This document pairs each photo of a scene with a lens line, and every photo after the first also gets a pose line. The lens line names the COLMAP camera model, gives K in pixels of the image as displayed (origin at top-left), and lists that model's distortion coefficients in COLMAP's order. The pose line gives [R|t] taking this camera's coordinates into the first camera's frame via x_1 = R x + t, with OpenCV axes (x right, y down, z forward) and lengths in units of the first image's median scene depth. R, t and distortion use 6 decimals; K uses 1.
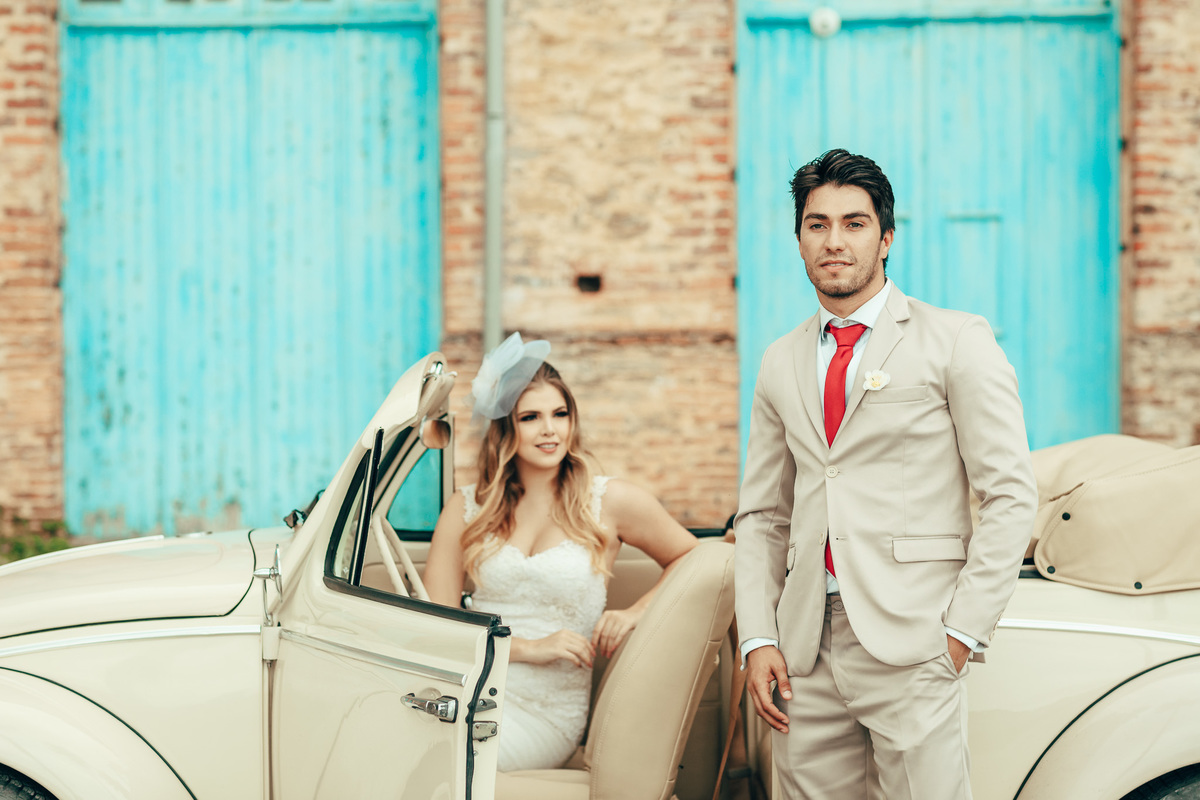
lens RADIAL K [[2800.8, 0, 602.3], [0, 2800.8, 399.0], [0, 0, 1]] dist [0.042162, 0.000000]
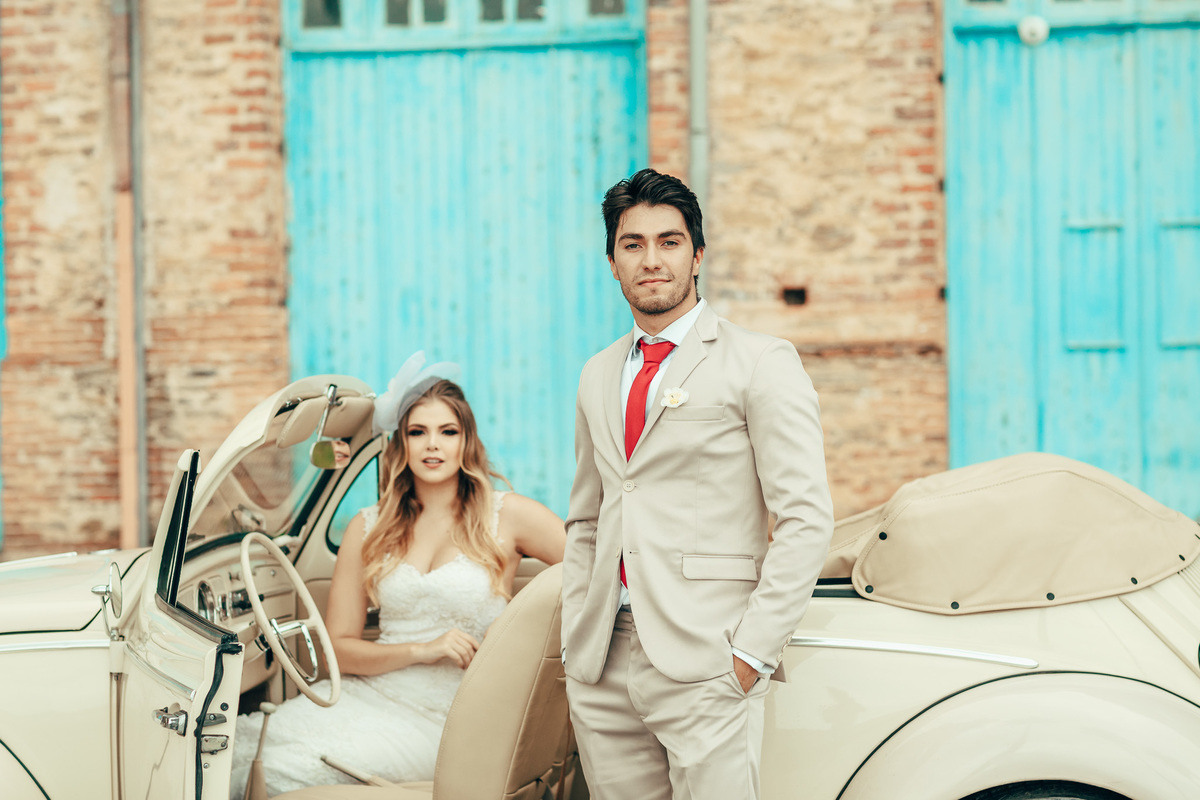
lens RADIAL K [[2800.8, 0, 592.7], [0, 2800.8, 391.9], [0, 0, 1]] dist [0.042162, 0.000000]
pose [[0.989587, -0.006024, -0.143812, 0.068001], [0.005213, 0.999968, -0.006012, -0.001413], [0.143844, 0.005200, 0.989587, -0.002171]]
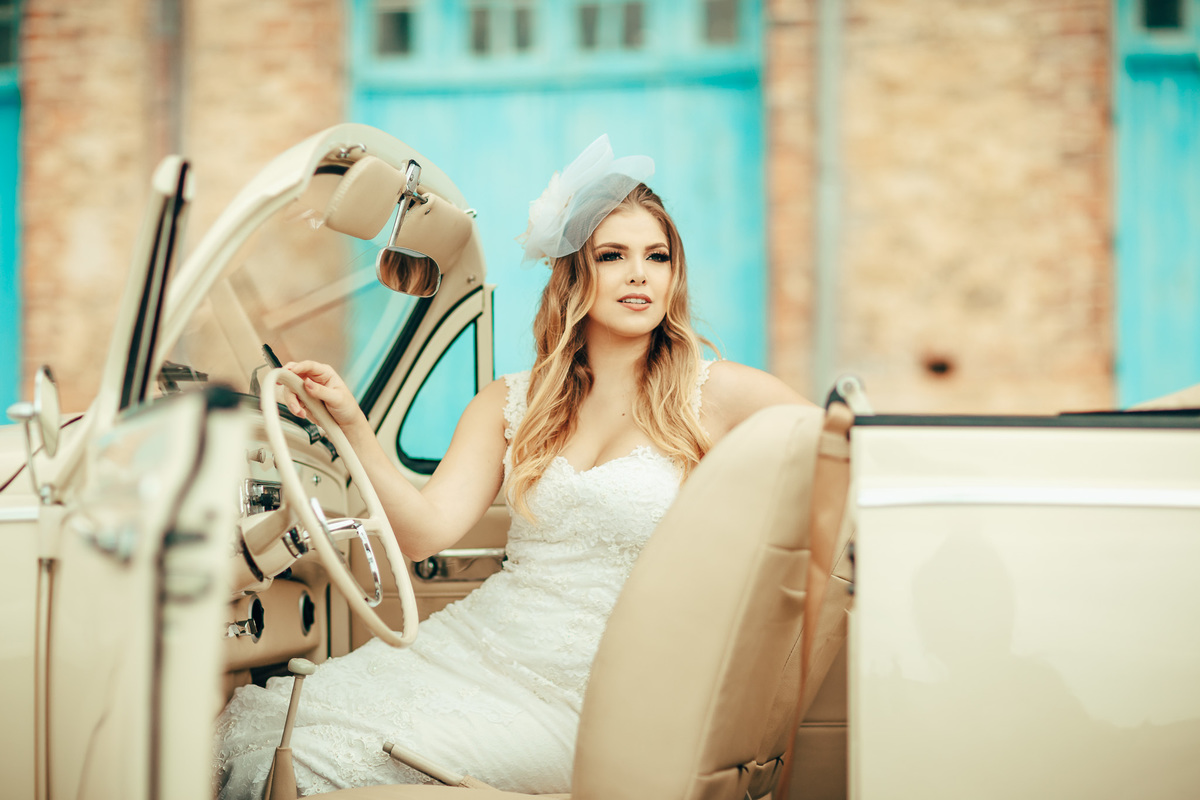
lens RADIAL K [[2800.8, 0, 603.1], [0, 2800.8, 403.8], [0, 0, 1]] dist [0.042162, 0.000000]
pose [[0.987085, -0.001791, -0.160189, 0.031442], [-0.010701, 0.996967, -0.077090, 0.036989], [0.159841, 0.077809, 0.984071, 0.142111]]
